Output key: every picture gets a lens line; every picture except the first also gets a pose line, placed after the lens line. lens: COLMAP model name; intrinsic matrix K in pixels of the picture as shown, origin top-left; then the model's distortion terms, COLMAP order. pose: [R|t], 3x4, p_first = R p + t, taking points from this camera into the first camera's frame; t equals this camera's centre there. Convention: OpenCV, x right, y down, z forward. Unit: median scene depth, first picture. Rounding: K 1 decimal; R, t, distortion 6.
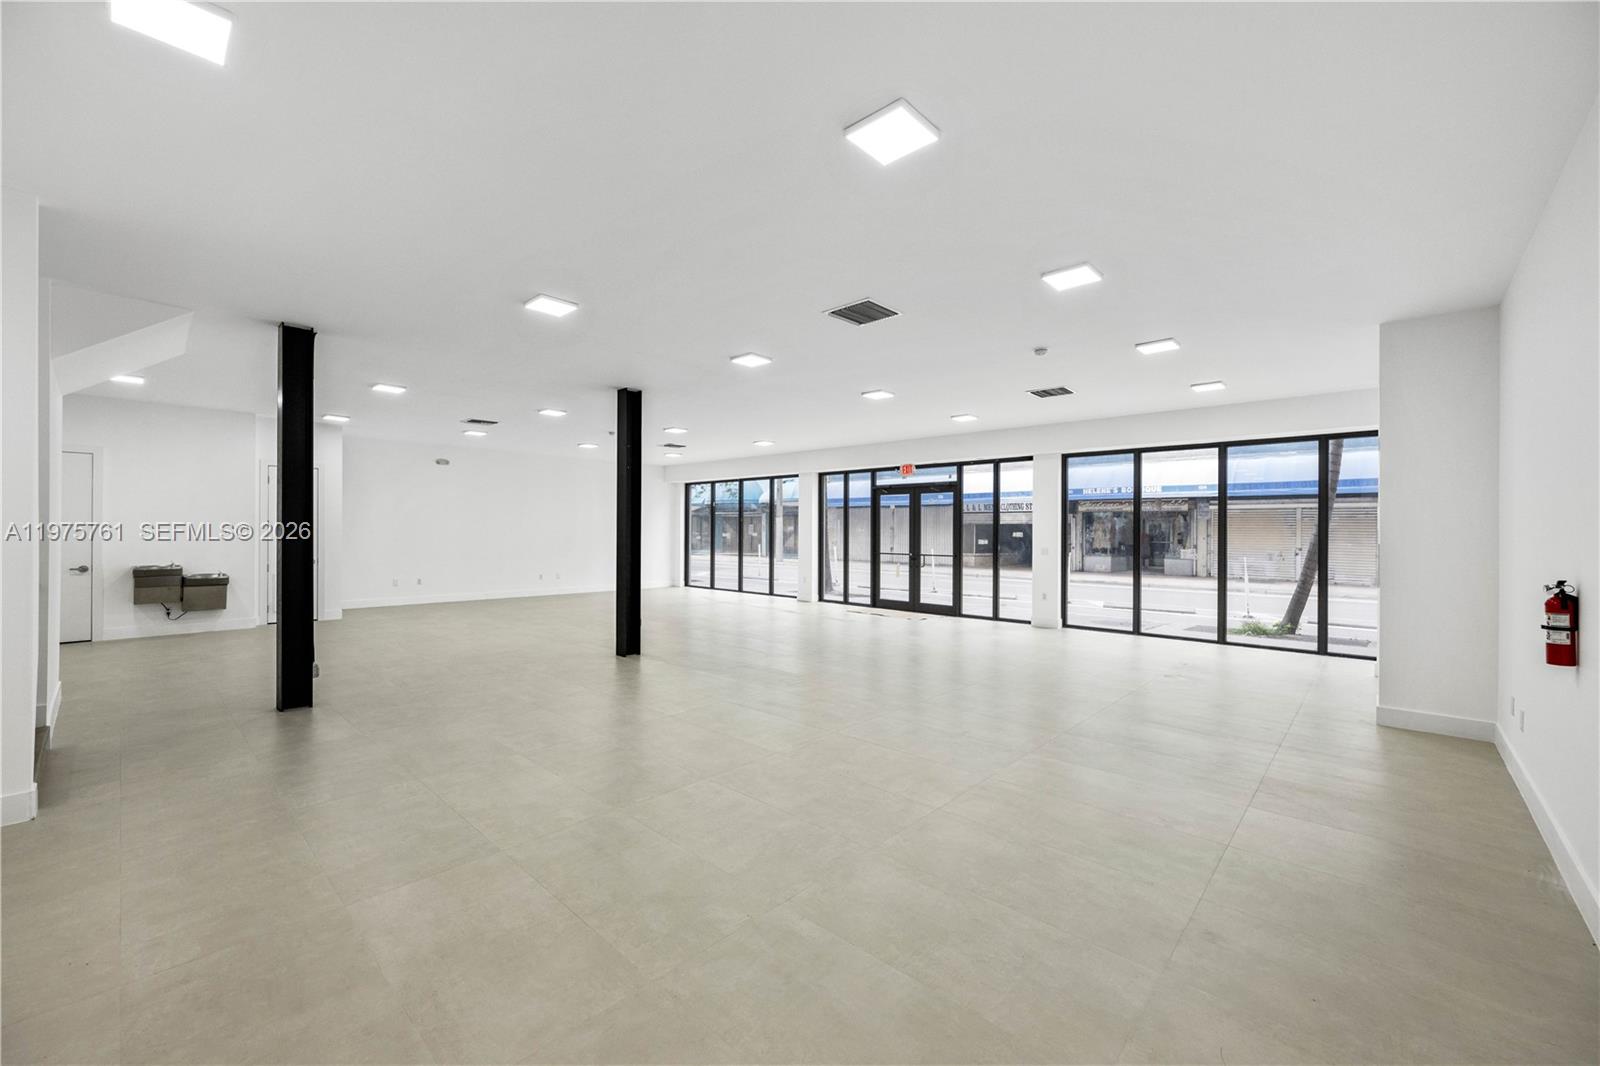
lens RADIAL K [[631.6, 0, 795.7], [0, 631.6, 534.0], [0, 0, 1]] dist [-0.000461, -0.000047]
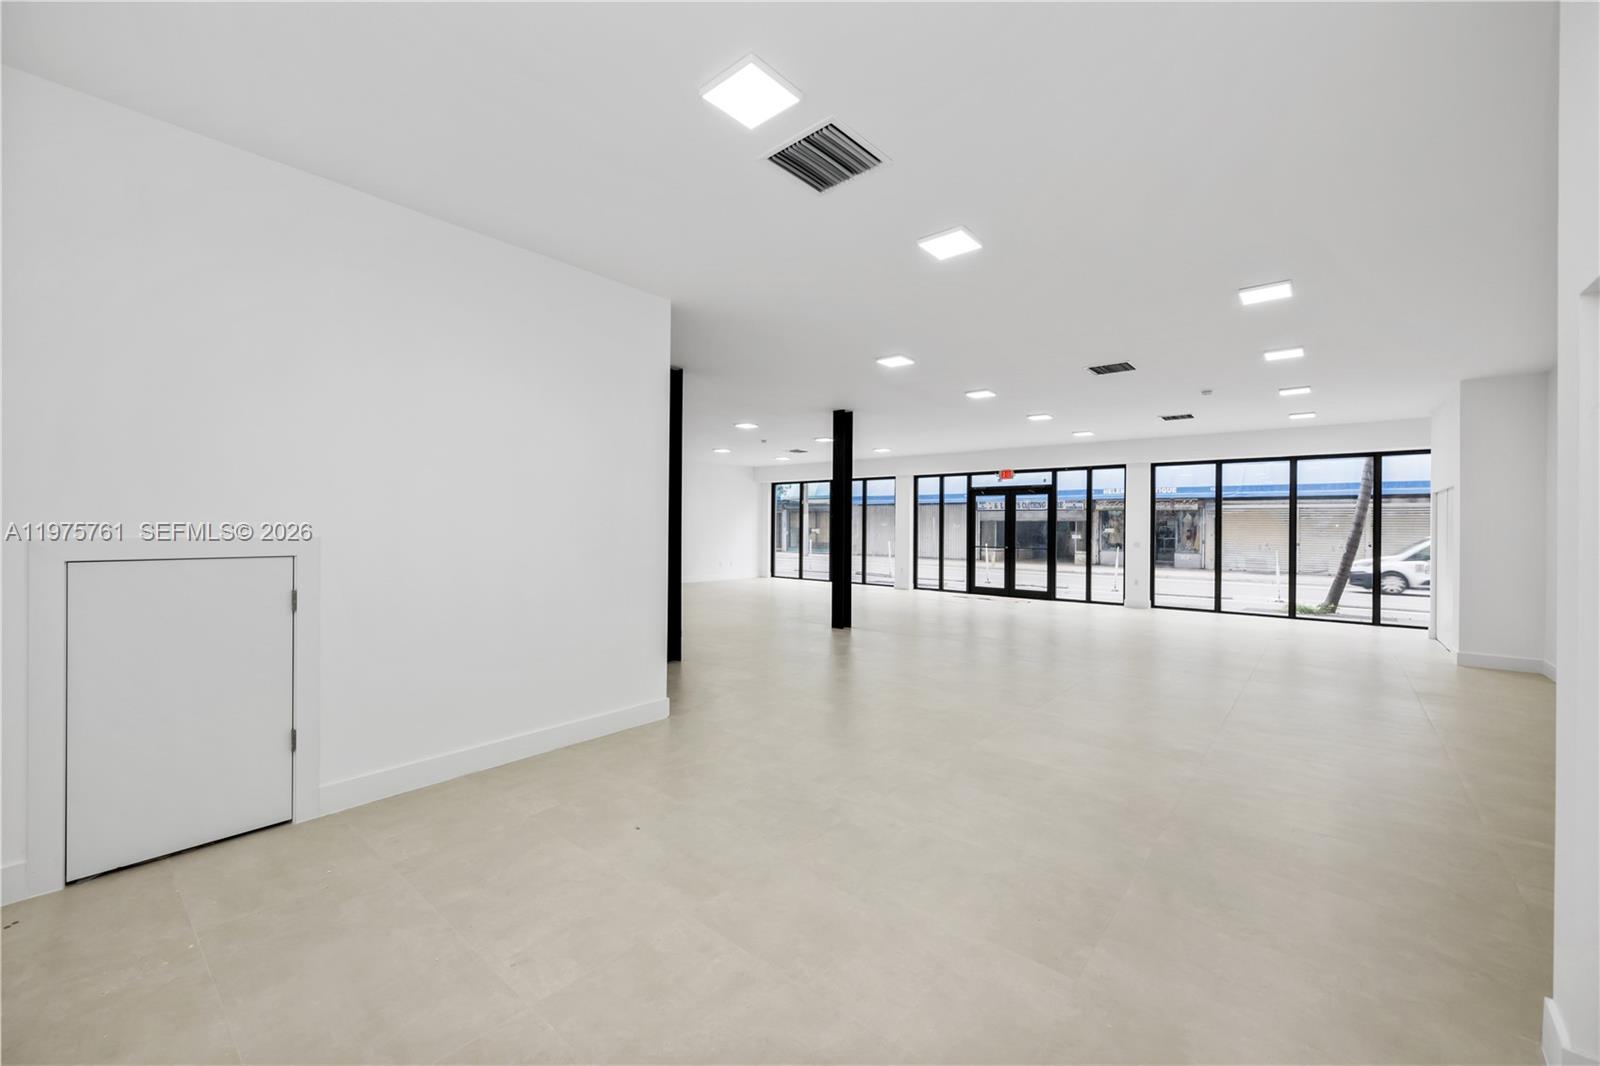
lens RADIAL K [[632.8, 0, 794.6], [0, 632.8, 533.1], [0, 0, 1]] dist [-0.002452, -0.000127]
pose [[0.998842, 0.002830, 0.048018, -0.251582], [-0.003062, 0.999984, 0.004749, 0.001871], [-0.048003, -0.004890, 0.998835, -0.134411]]
